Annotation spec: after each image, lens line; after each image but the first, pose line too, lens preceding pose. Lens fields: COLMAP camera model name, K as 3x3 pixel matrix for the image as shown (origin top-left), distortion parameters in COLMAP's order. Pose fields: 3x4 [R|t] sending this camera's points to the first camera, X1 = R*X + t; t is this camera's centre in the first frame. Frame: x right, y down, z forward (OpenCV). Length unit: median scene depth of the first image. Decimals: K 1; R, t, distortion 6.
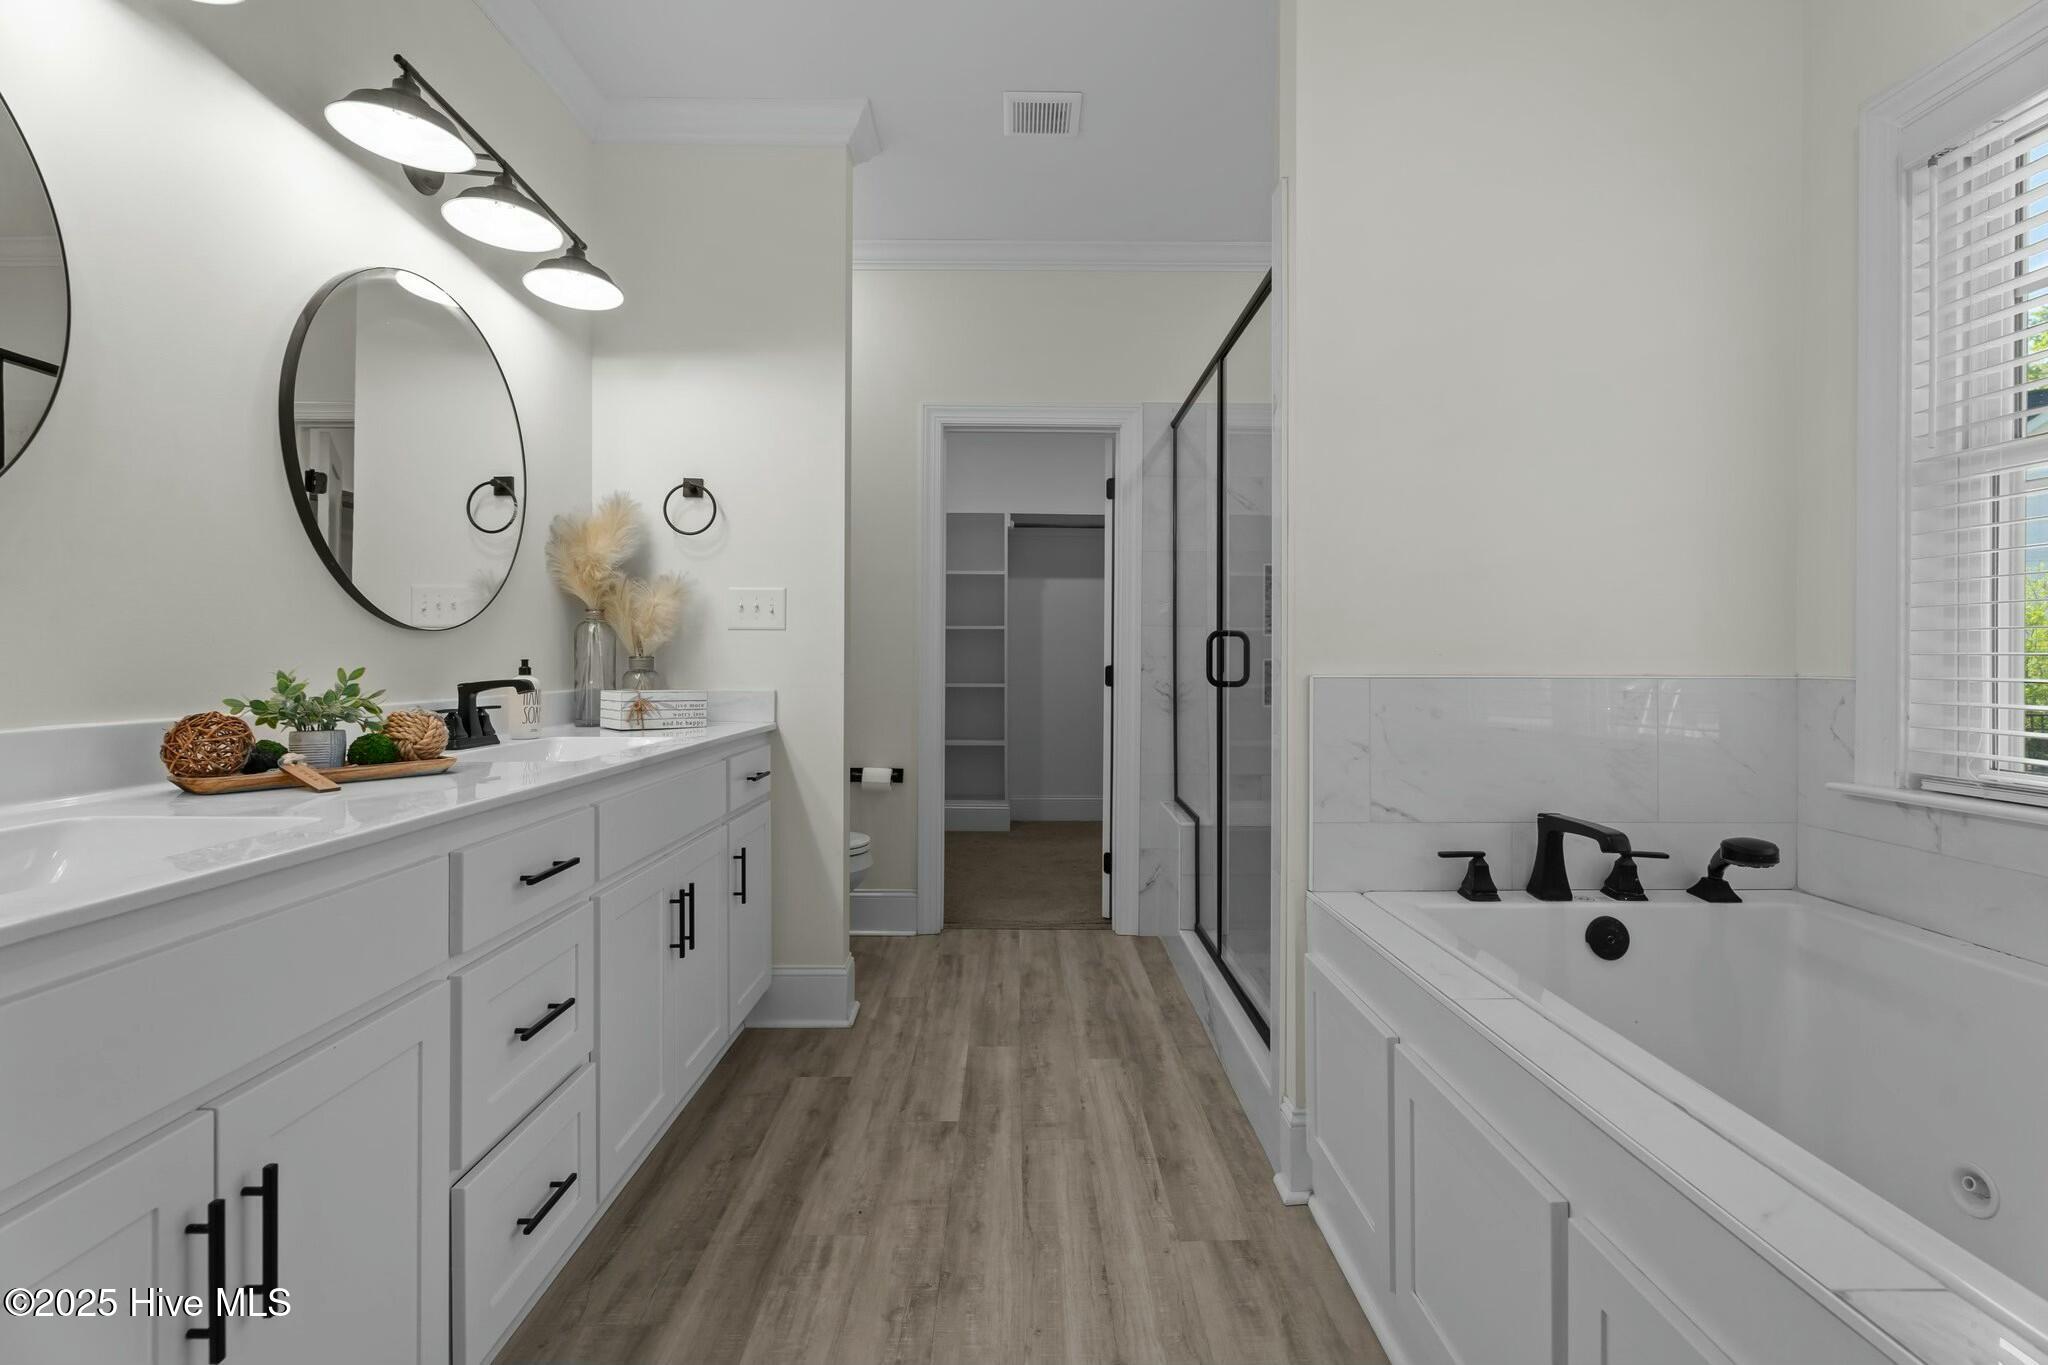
lens RADIAL K [[942.9, 0, 1040.5], [0, 942.9, 668.5], [0, 0, 1]] dist [-0.003304, 0.002155]
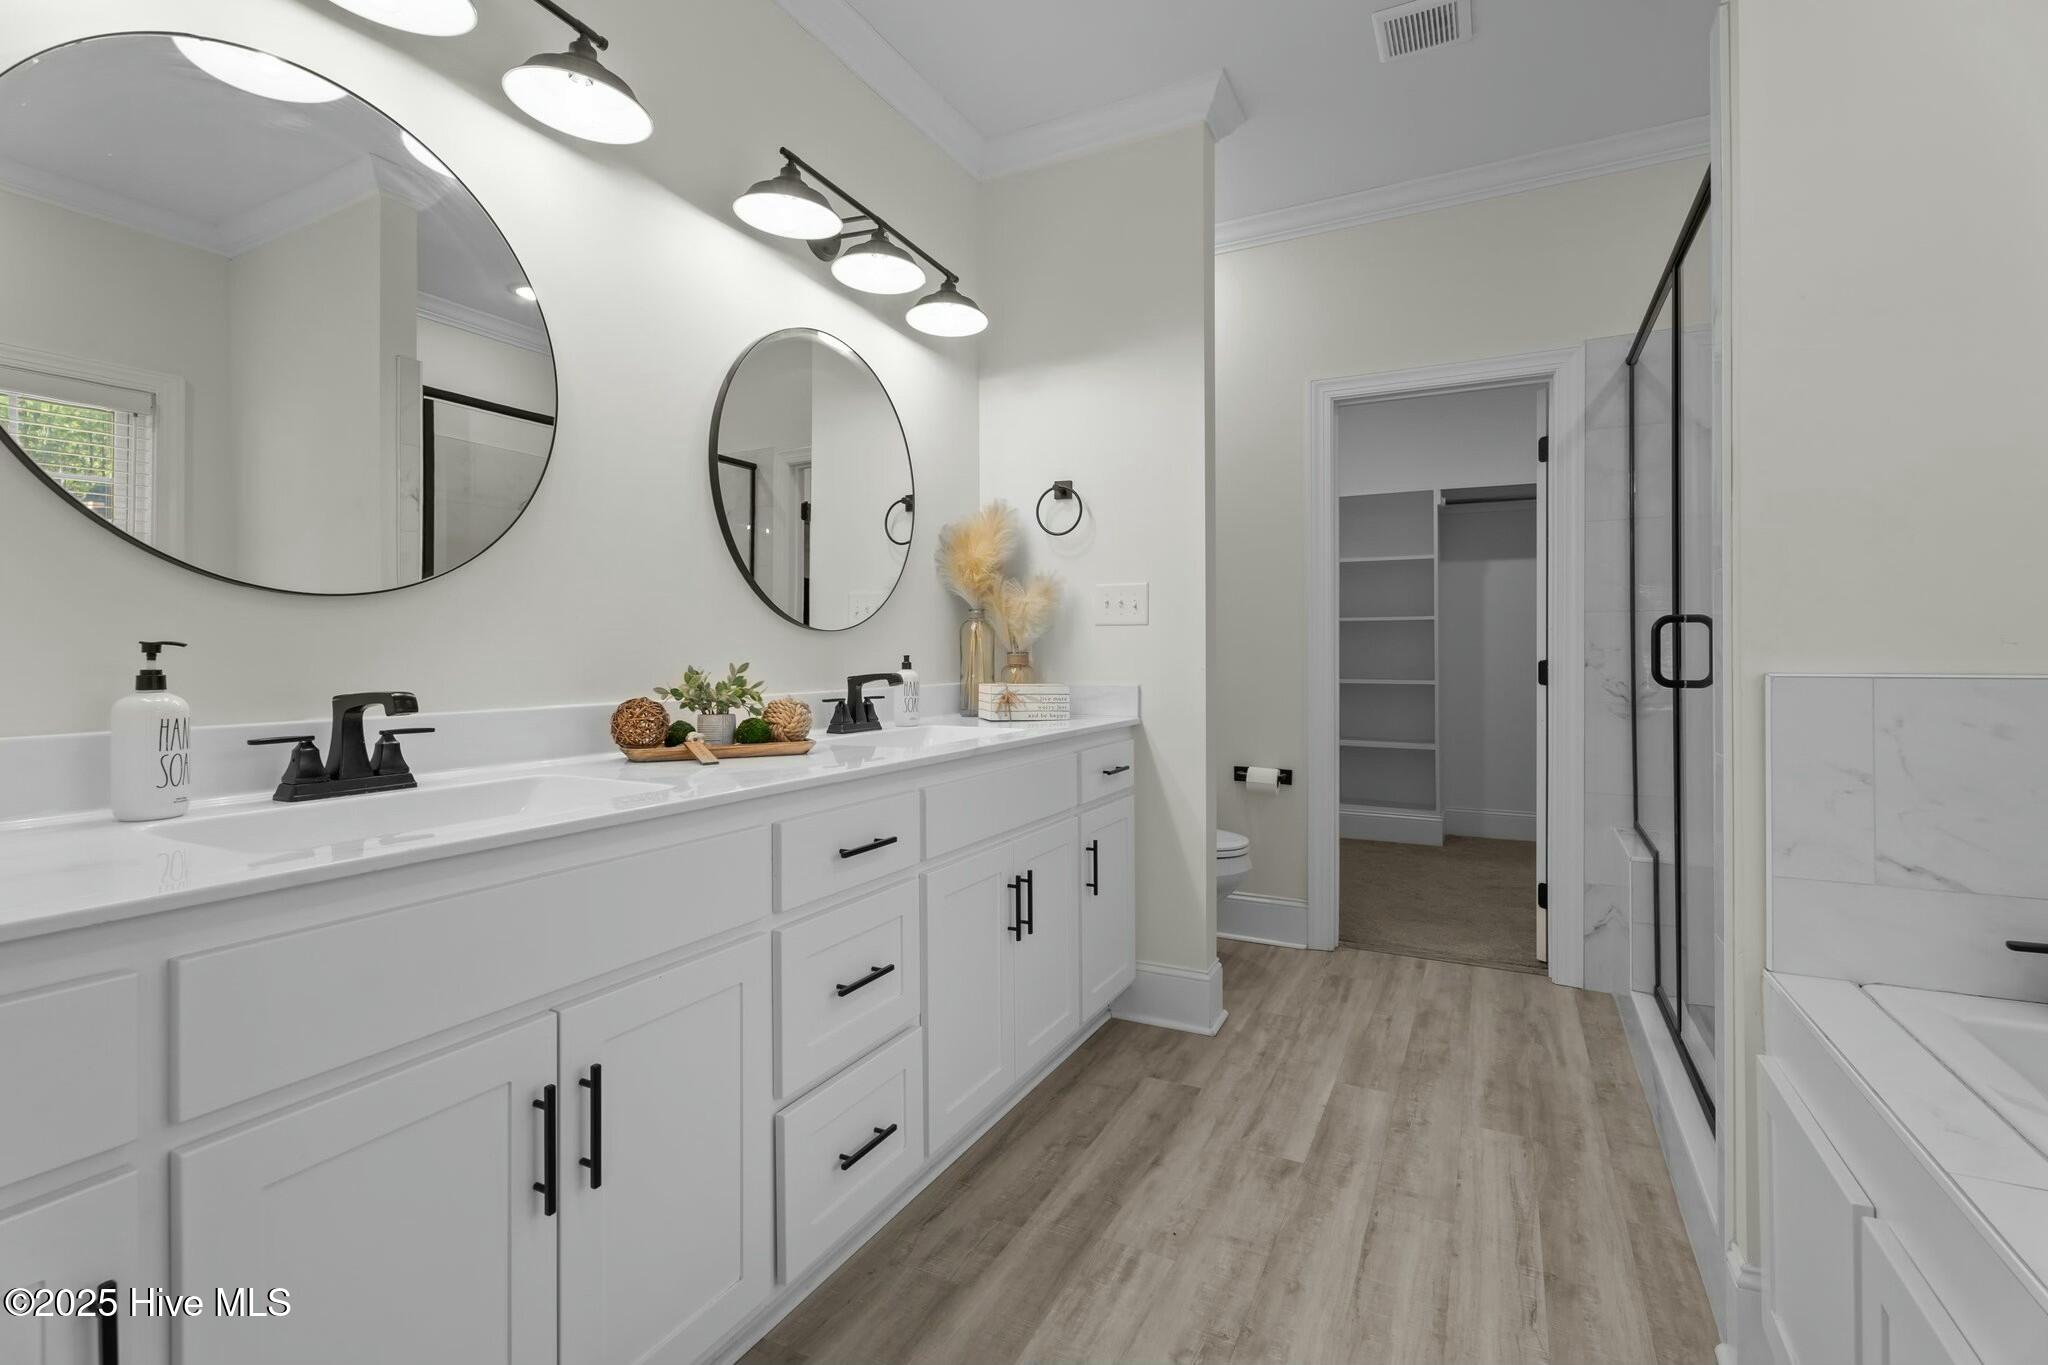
lens RADIAL K [[942.9, 0, 1017.9], [0, 942.9, 660.3], [0, 0, 1]] dist [-0.003304, 0.002155]
pose [[0.878334, -0.000834, -0.478047, 0.118844], [-0.000661, 0.999995, -0.002960, -0.000541], [0.478047, 0.002915, 0.878329, 0.080378]]
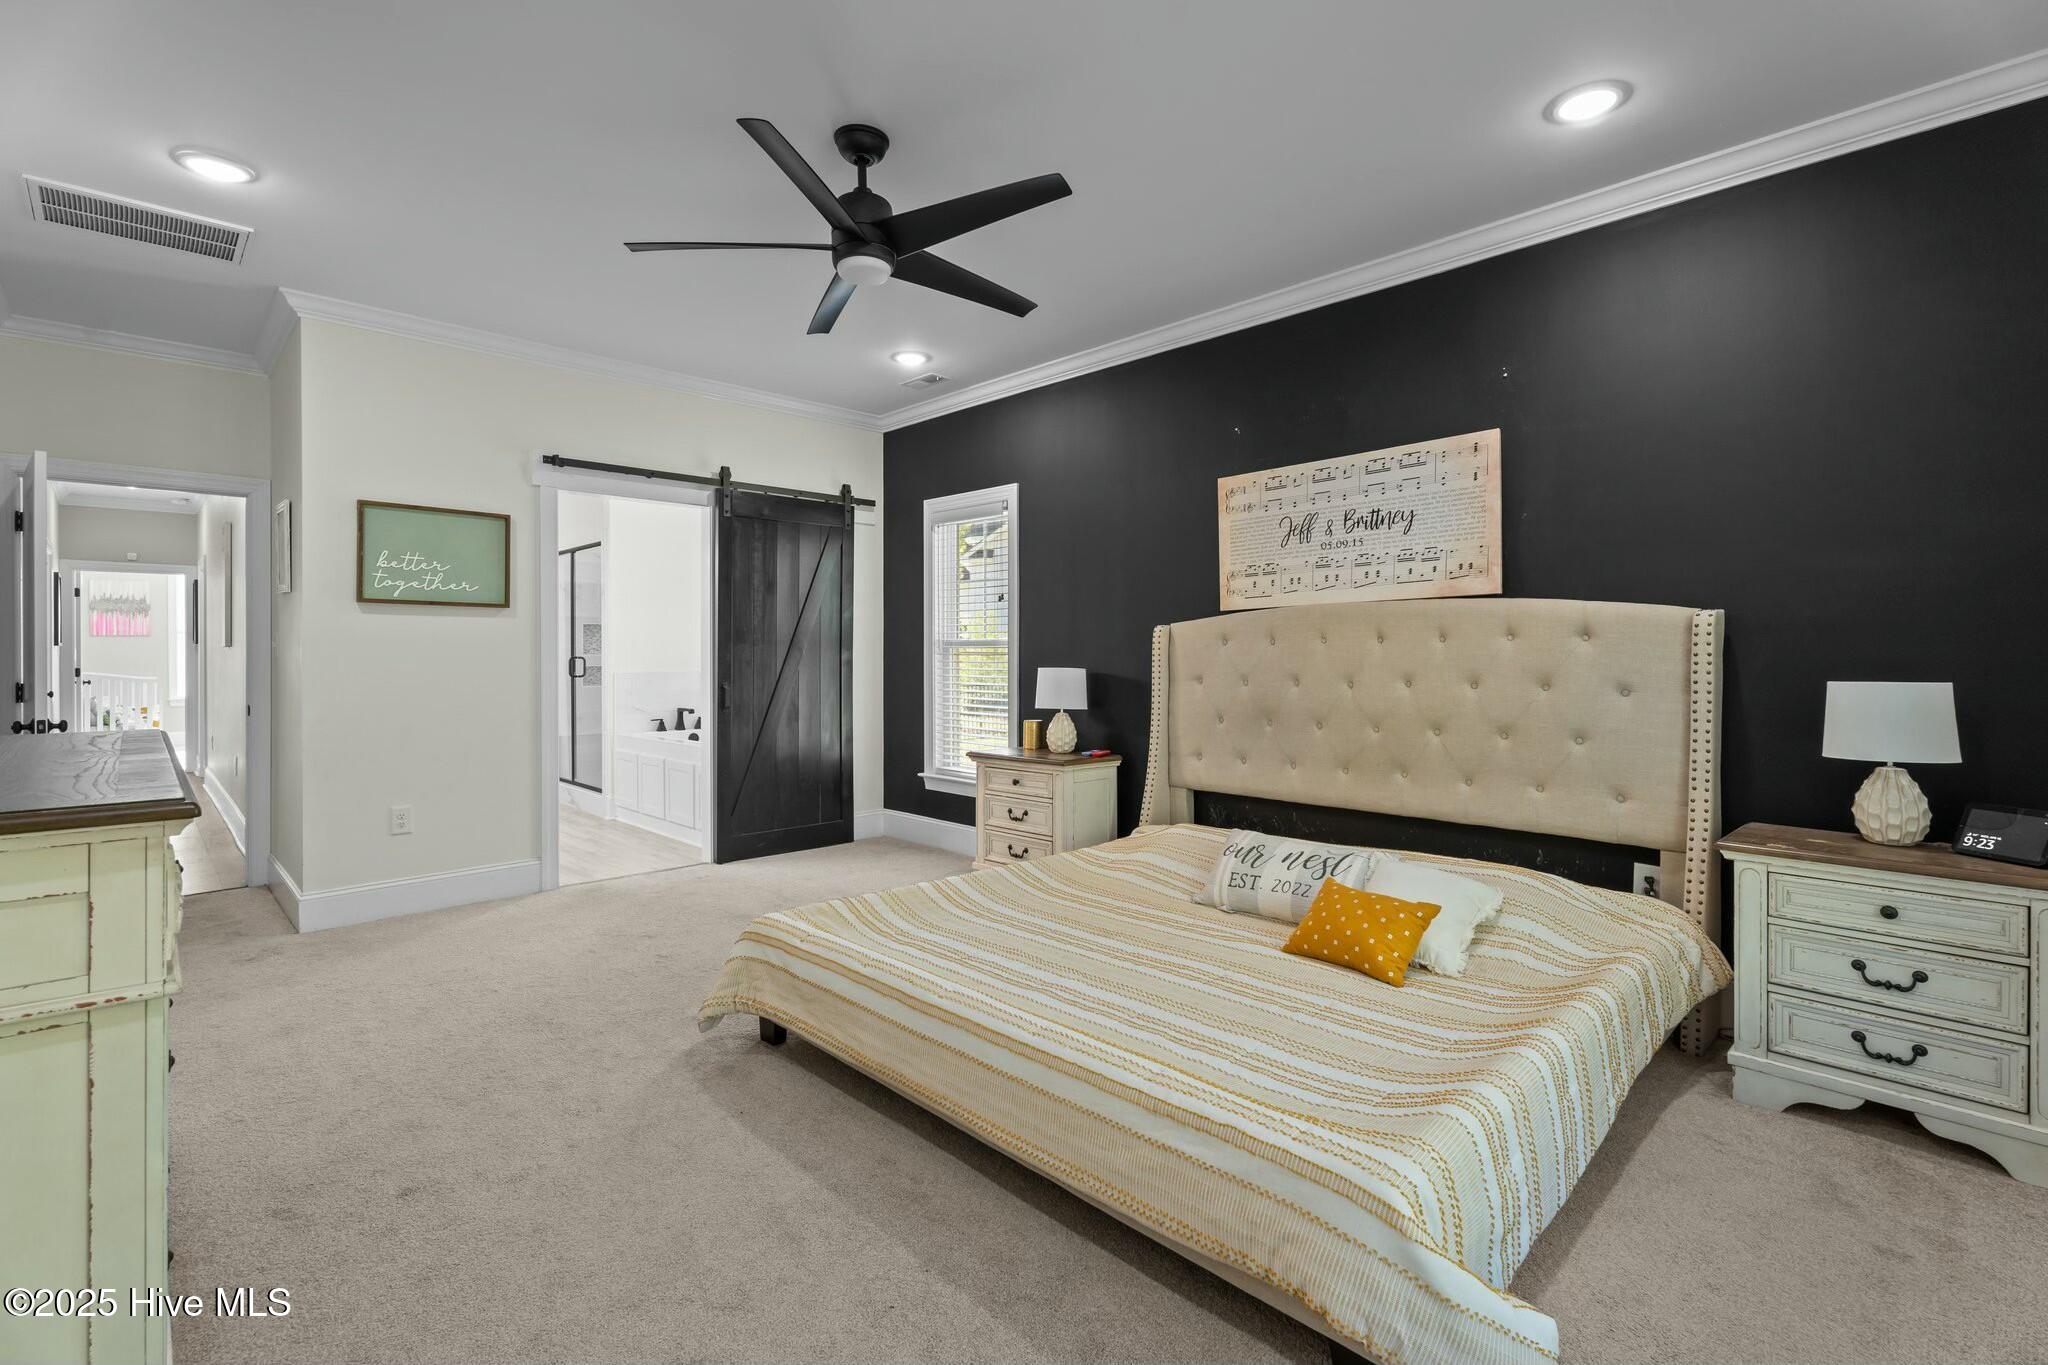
lens RADIAL K [[942.9, 0, 1025.0], [0, 942.9, 678.3], [0, 0, 1]] dist [-0.003304, 0.002155]
pose [[0.715032, -0.002709, 0.699086, -1.084616], [0.002104, 0.999996, 0.001723, 0.029287], [-0.699088, 0.000239, 0.715035, -2.600052]]
